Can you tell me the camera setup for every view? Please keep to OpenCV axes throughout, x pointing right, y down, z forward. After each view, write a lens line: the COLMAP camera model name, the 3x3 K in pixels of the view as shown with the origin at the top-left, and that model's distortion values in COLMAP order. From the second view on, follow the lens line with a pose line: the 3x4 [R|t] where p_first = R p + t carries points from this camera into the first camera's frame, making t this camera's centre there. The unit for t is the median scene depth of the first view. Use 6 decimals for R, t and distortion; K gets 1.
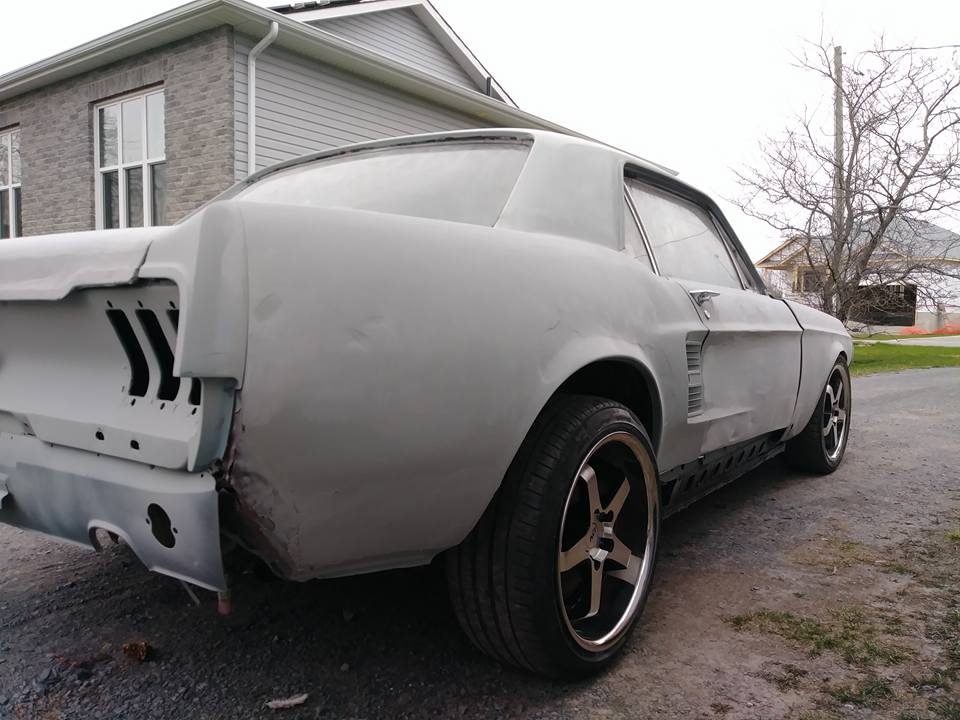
lens RADIAL K [[782.7, 0, 480.1], [0, 782.7, 358.6], [0, 0, 1]] dist [0.031931, -0.058292]
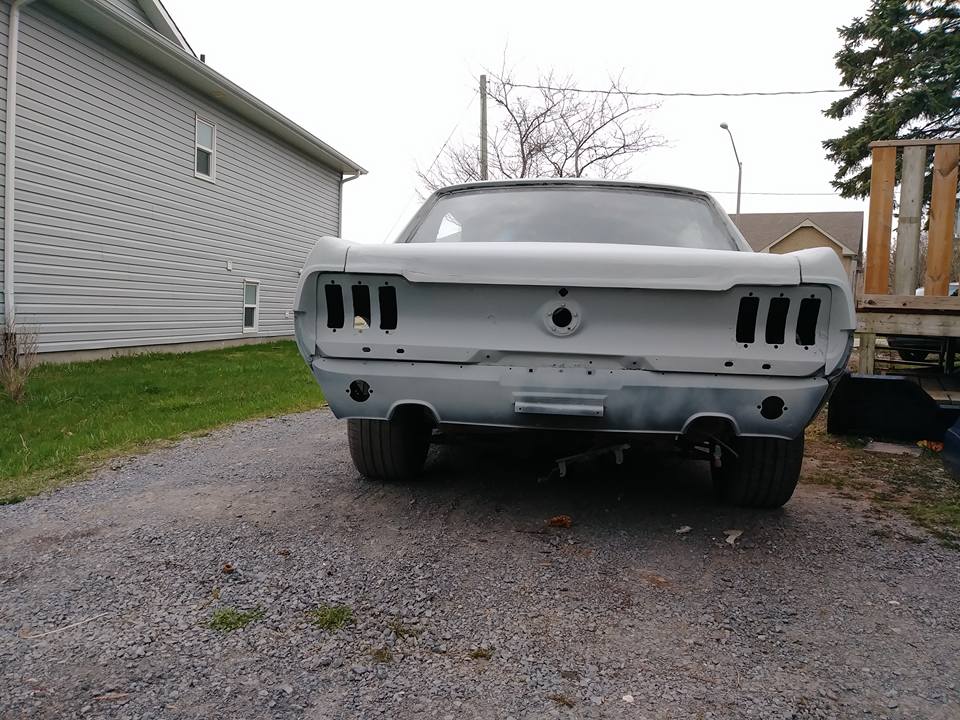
lens RADIAL K [[782.7, 0, 481.8], [0, 782.7, 364.9], [0, 0, 1]] dist [0.031931, -0.058292]
pose [[0.876548, -0.017141, 0.481009, -1.201952], [0.006514, 0.999697, 0.023753, 0.032764], [-0.481270, -0.017687, 0.876394, -0.220513]]
